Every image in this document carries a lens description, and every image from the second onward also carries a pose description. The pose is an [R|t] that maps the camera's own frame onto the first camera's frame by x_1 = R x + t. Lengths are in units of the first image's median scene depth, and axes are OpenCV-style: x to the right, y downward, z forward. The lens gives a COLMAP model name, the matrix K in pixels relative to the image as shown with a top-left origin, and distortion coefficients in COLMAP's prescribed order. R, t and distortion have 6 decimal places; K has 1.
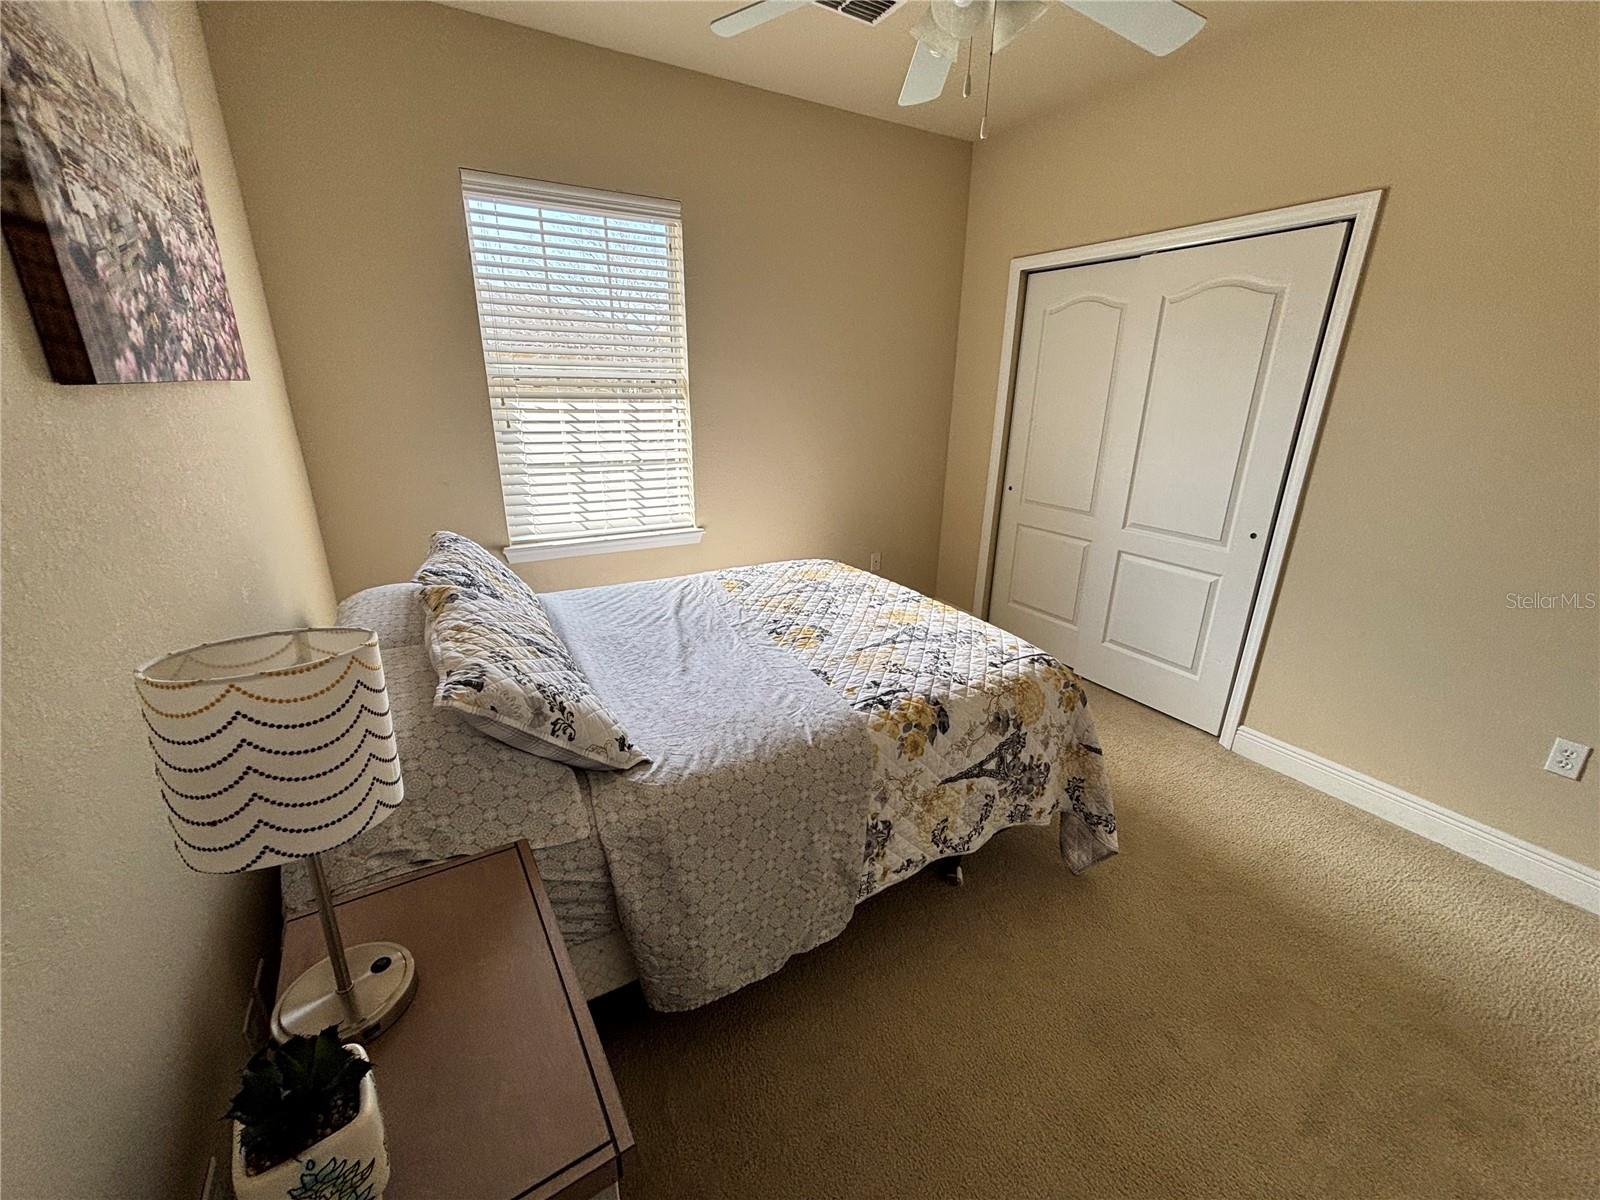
lens RADIAL K [[644.0, 0, 798.0], [0, 644.0, 599.3], [0, 0, 1]] dist [0.000928, 0.001326]
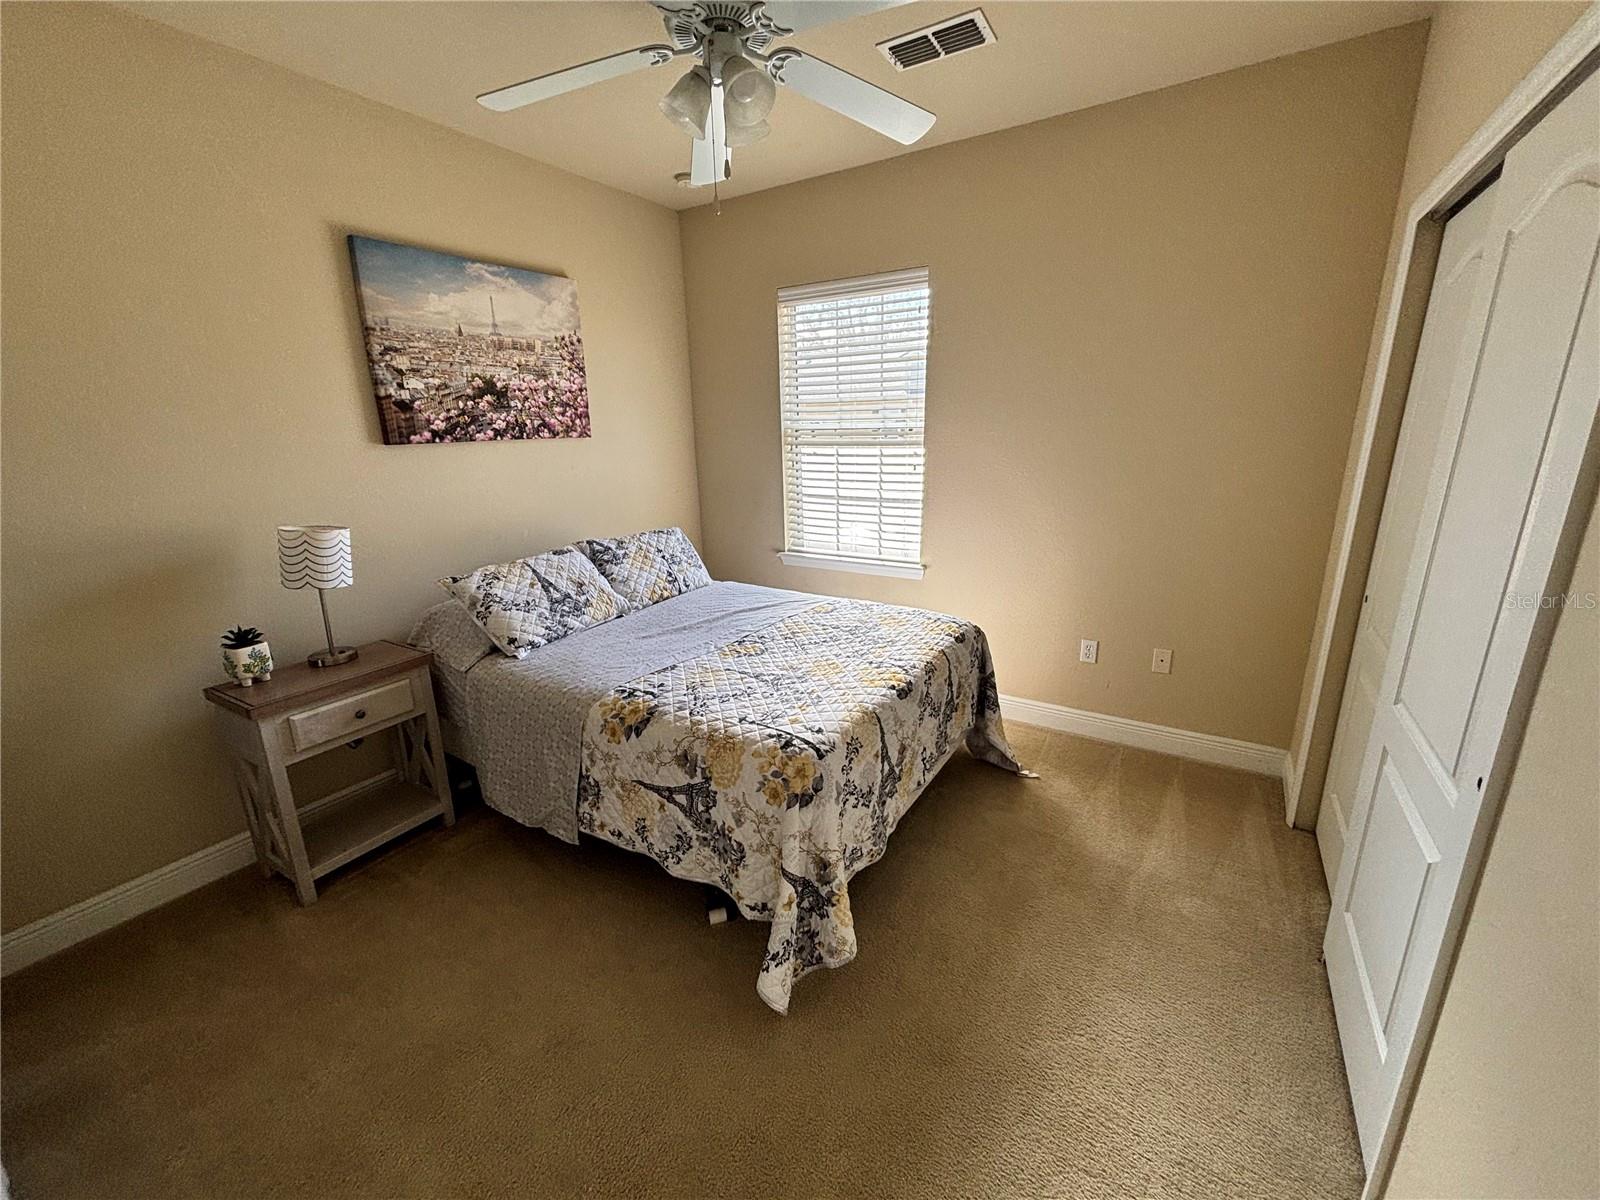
lens RADIAL K [[644.0, 0, 802.6], [0, 644.0, 599.2], [0, 0, 1]] dist [0.000928, 0.001326]
pose [[0.461252, 0.210164, -0.862019, 1.185978], [-0.258980, 0.961125, 0.095751, -0.195427], [0.848632, 0.179080, 0.497749, 0.582247]]
